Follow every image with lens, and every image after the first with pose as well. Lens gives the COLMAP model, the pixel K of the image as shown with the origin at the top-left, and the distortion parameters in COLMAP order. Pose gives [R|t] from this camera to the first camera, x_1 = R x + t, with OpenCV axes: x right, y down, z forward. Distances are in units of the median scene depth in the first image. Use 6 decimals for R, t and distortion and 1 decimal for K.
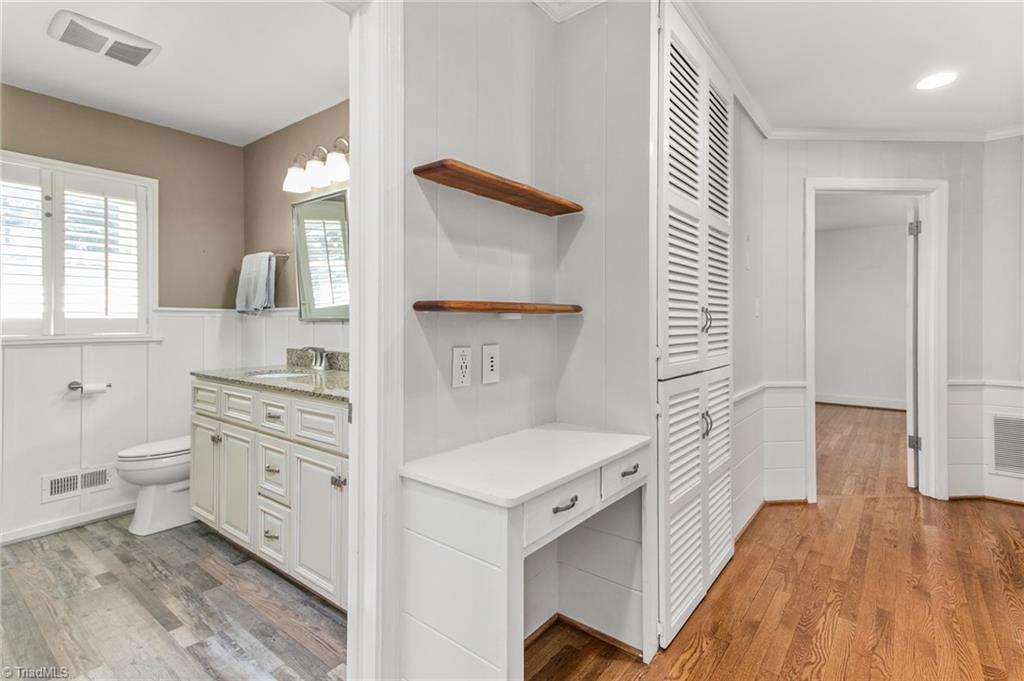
lens RADIAL K [[493.3, 0, 514.2], [0, 493.3, 319.2], [0, 0, 1]] dist [0.030927, 0.001958]
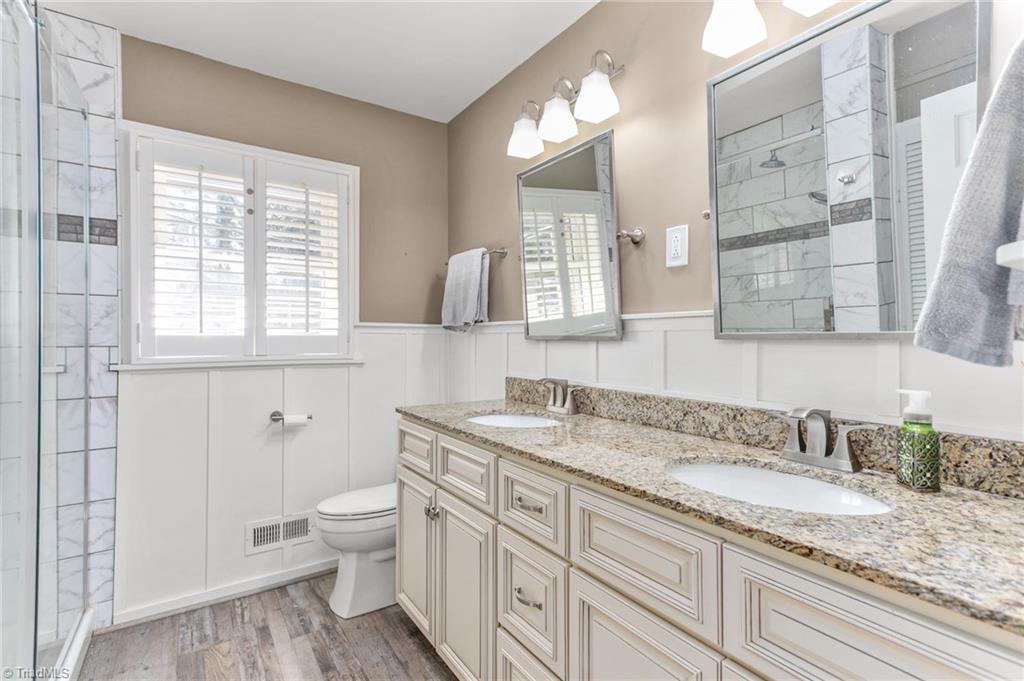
lens RADIAL K [[493.3, 0, 509.9], [0, 493.3, 339.3], [0, 0, 1]] dist [0.030927, 0.001958]
pose [[0.949909, 0.002614, -0.312516, -0.245449], [-0.001261, 0.999989, 0.004529, -0.000073], [0.312524, -0.003908, 0.949902, 0.339169]]
